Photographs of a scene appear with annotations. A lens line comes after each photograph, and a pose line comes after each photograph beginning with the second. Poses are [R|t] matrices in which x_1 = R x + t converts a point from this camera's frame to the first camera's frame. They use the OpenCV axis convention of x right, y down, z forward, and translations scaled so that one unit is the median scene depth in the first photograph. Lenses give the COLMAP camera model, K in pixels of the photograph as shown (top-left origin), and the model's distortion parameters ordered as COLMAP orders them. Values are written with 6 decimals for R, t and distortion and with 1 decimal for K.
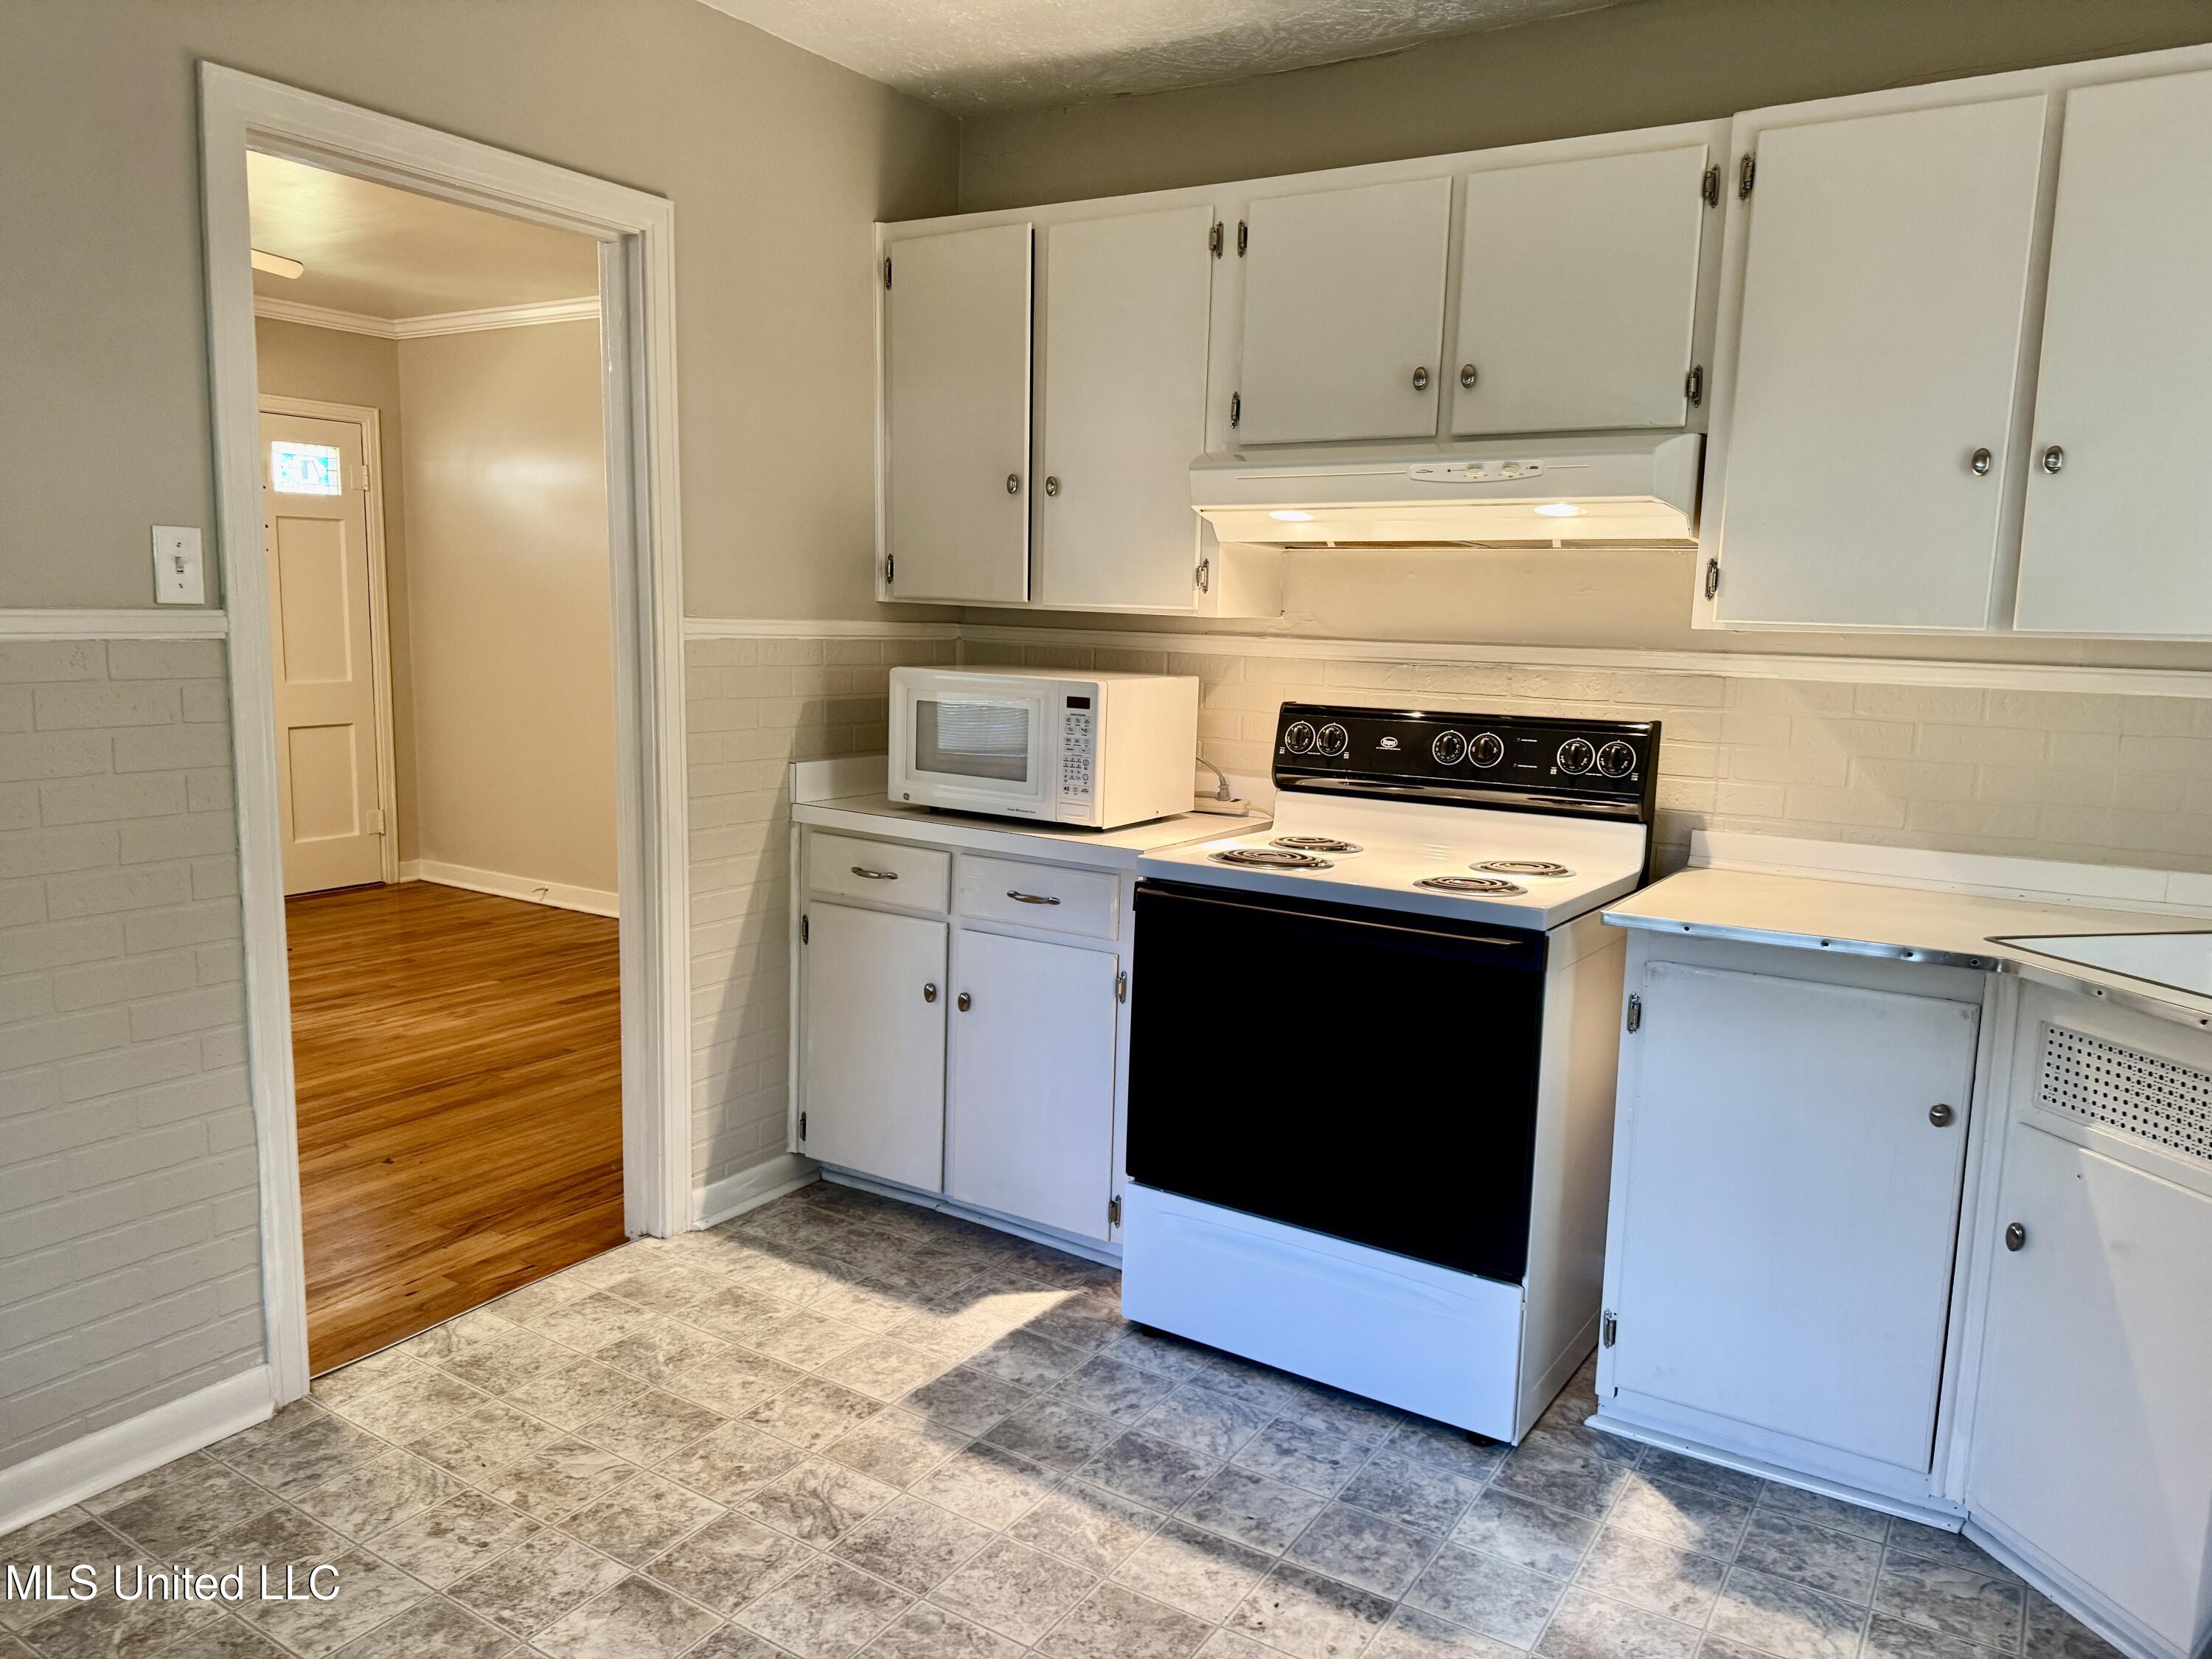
lens RADIAL K [[1566.3, 0, 1098.8], [0, 1566.3, 843.4], [0, 0, 1]] dist [0.052467, -0.057099]
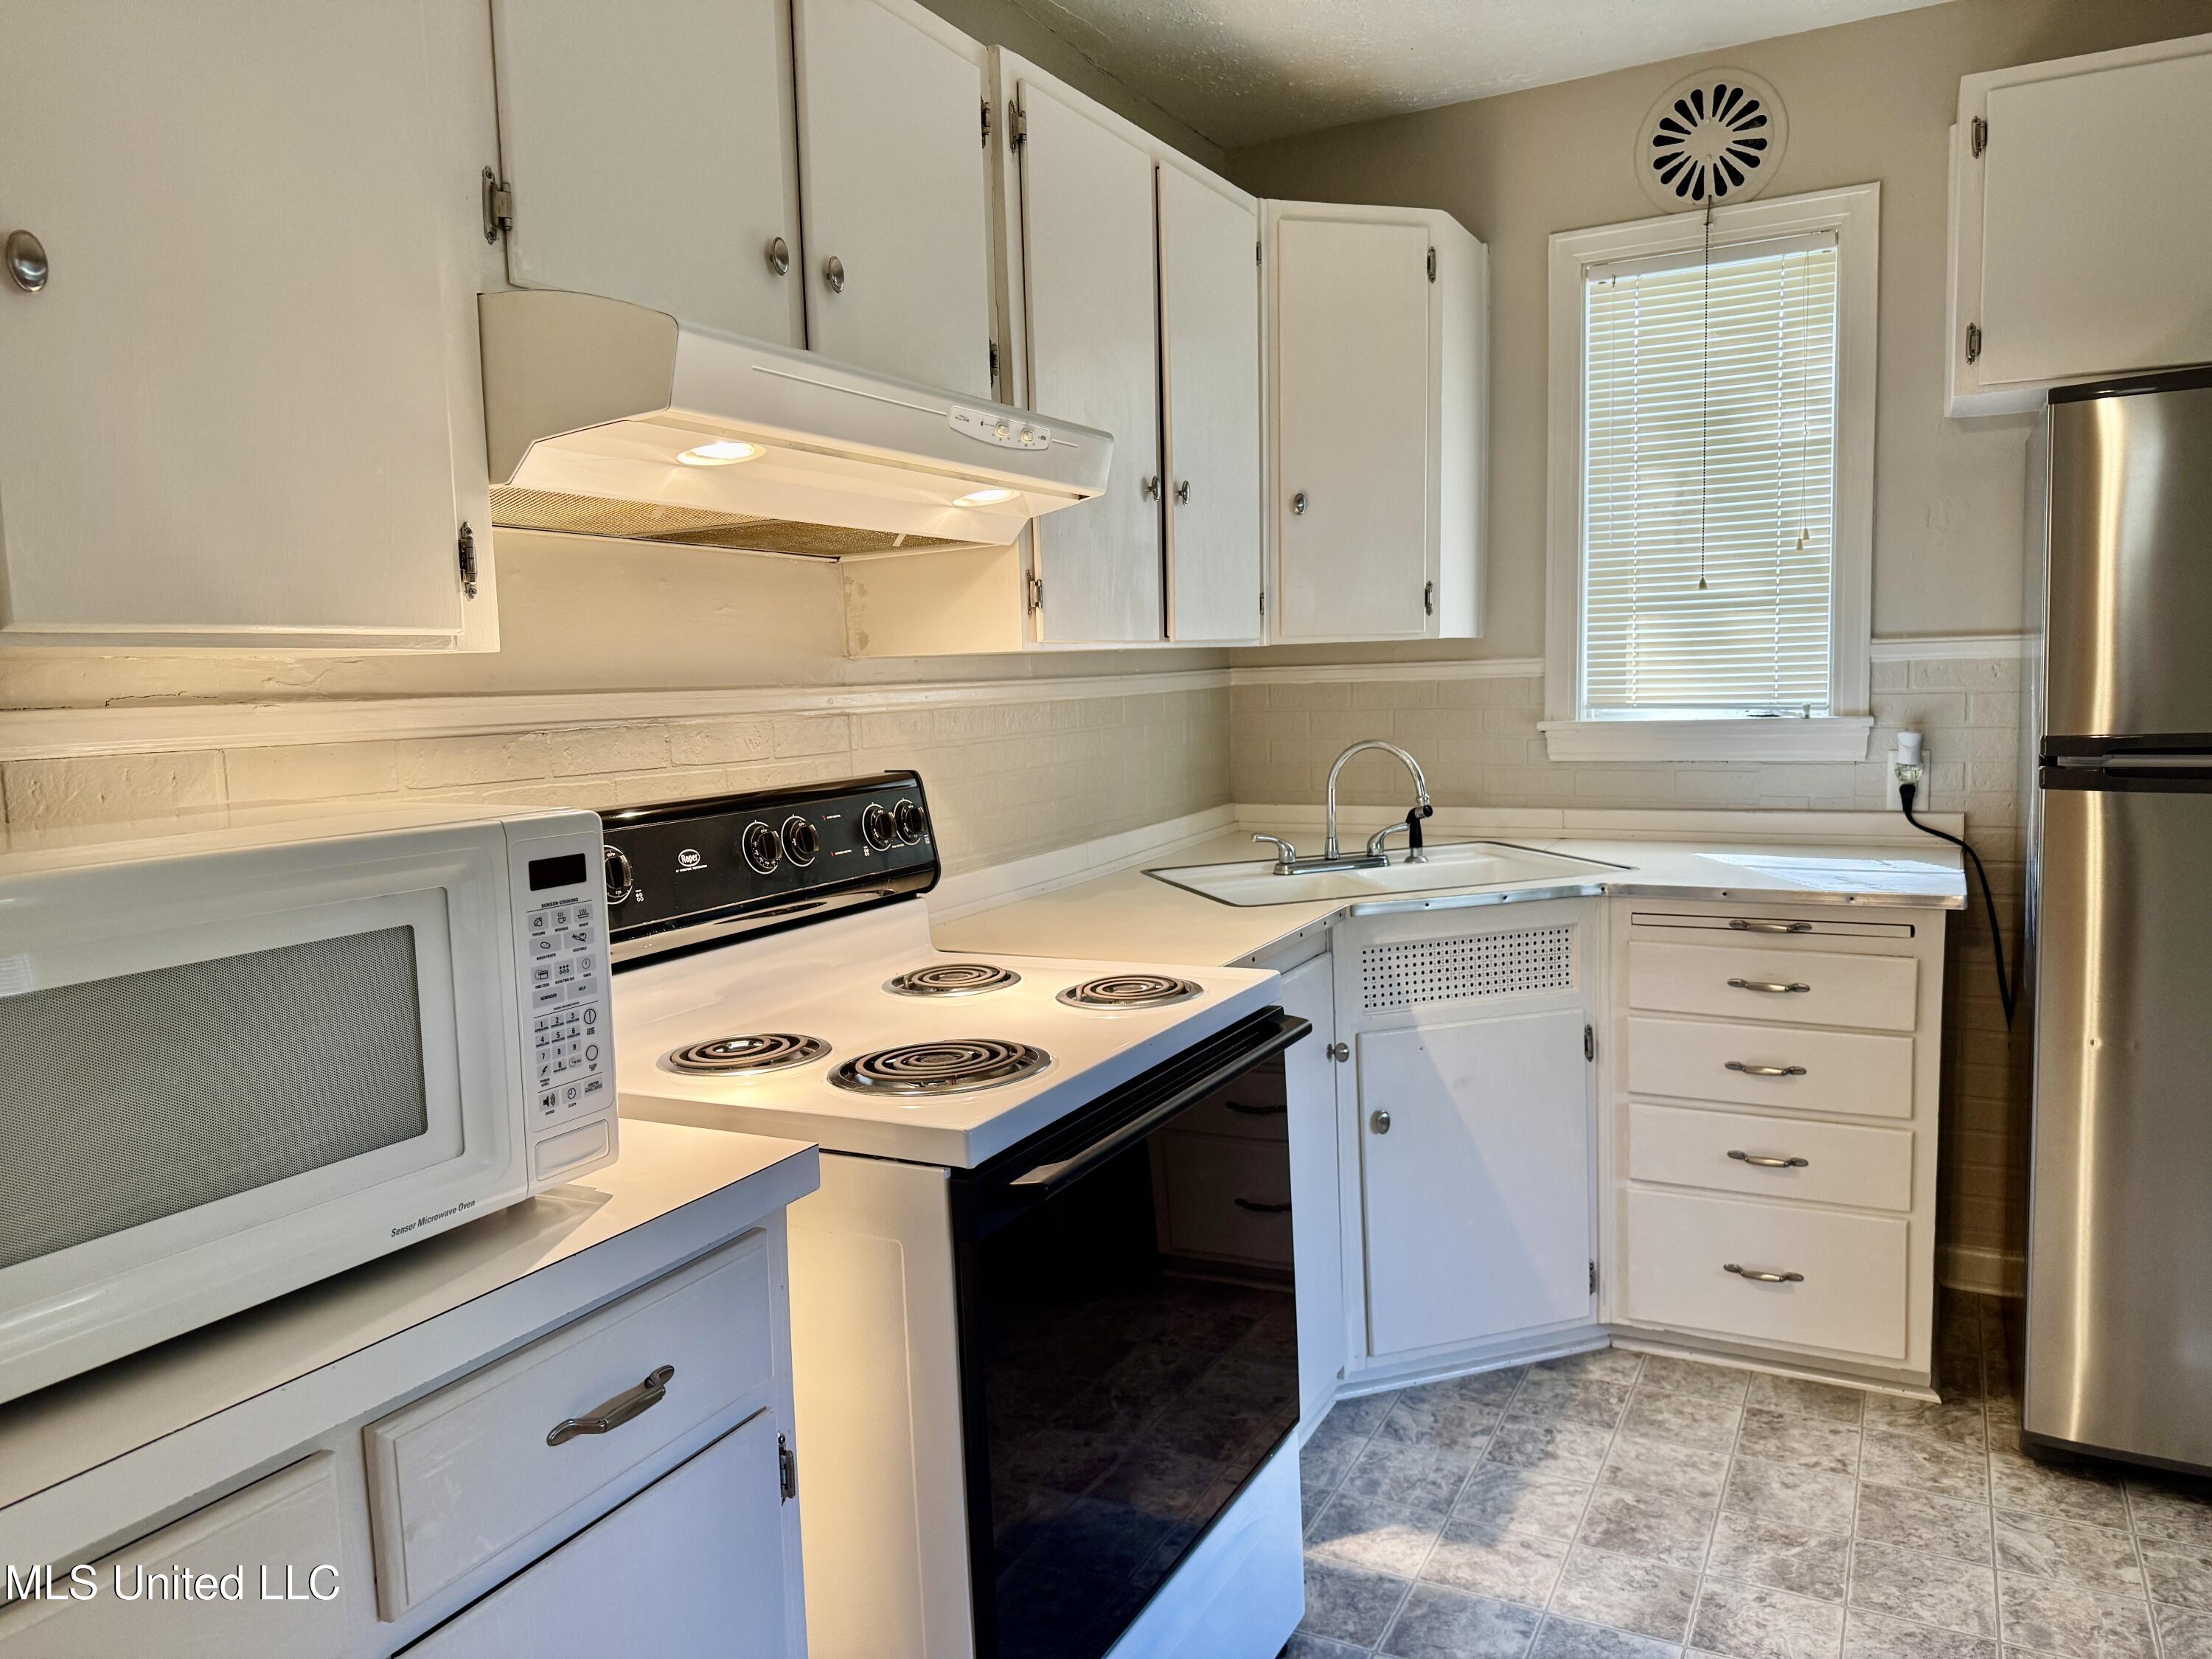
lens RADIAL K [[1566.3, 0, 1094.9], [0, 1566.3, 829.4], [0, 0, 1]] dist [0.052467, -0.057099]
pose [[-0.090293, -0.126593, 0.987837, -0.514044], [0.178198, 0.973828, 0.141086, -0.164732], [-0.979843, 0.188770, -0.065372, 1.115009]]
